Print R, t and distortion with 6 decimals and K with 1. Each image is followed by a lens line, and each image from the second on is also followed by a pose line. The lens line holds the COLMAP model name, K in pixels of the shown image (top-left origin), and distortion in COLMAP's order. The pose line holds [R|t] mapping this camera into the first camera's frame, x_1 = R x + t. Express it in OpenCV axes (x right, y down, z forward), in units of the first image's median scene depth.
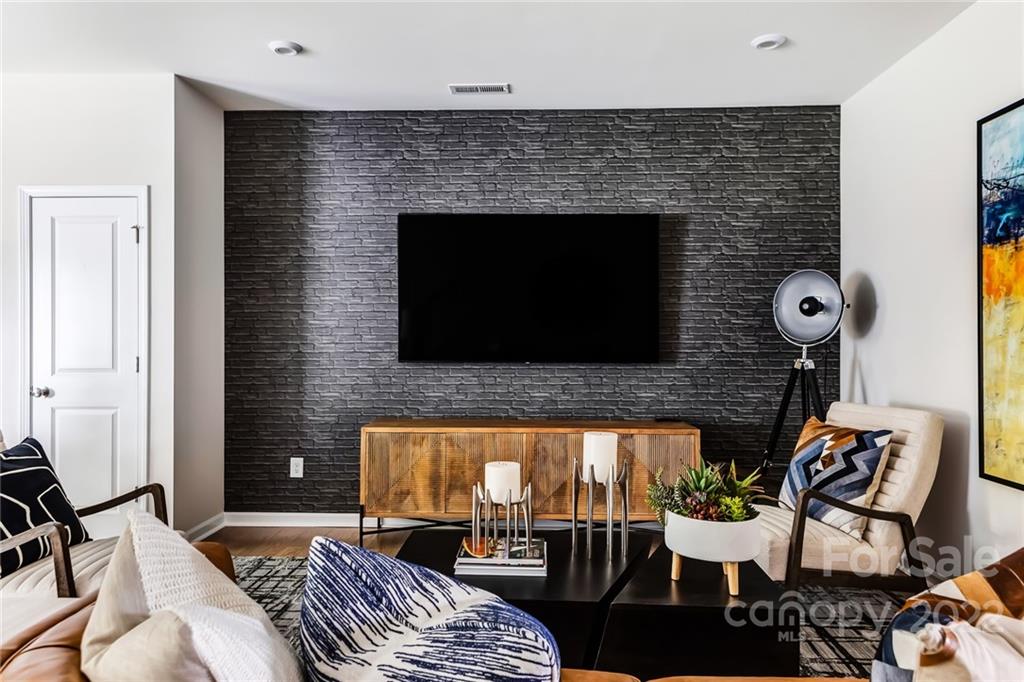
lens RADIAL K [[695.8, 0, 512.0], [0, 695.8, 341.0], [0, 0, 1]] dist [0.001697, 0.005240]
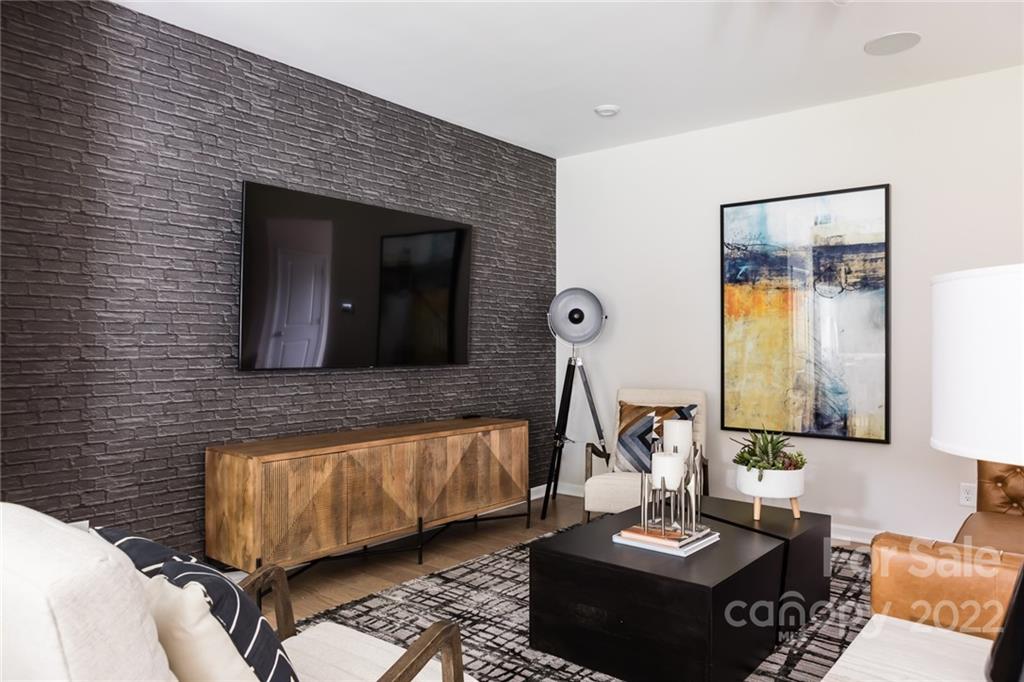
lens RADIAL K [[695.5, 0, 512.0], [0, 695.5, 341.0], [0, 0, 1]] dist [-0.071107, 0.063993]
pose [[0.600259, 0.003022, 0.799800, -0.653177], [-0.002233, 0.999995, -0.002103, -0.001372], [-0.799803, -0.000524, 0.600263, 0.329732]]
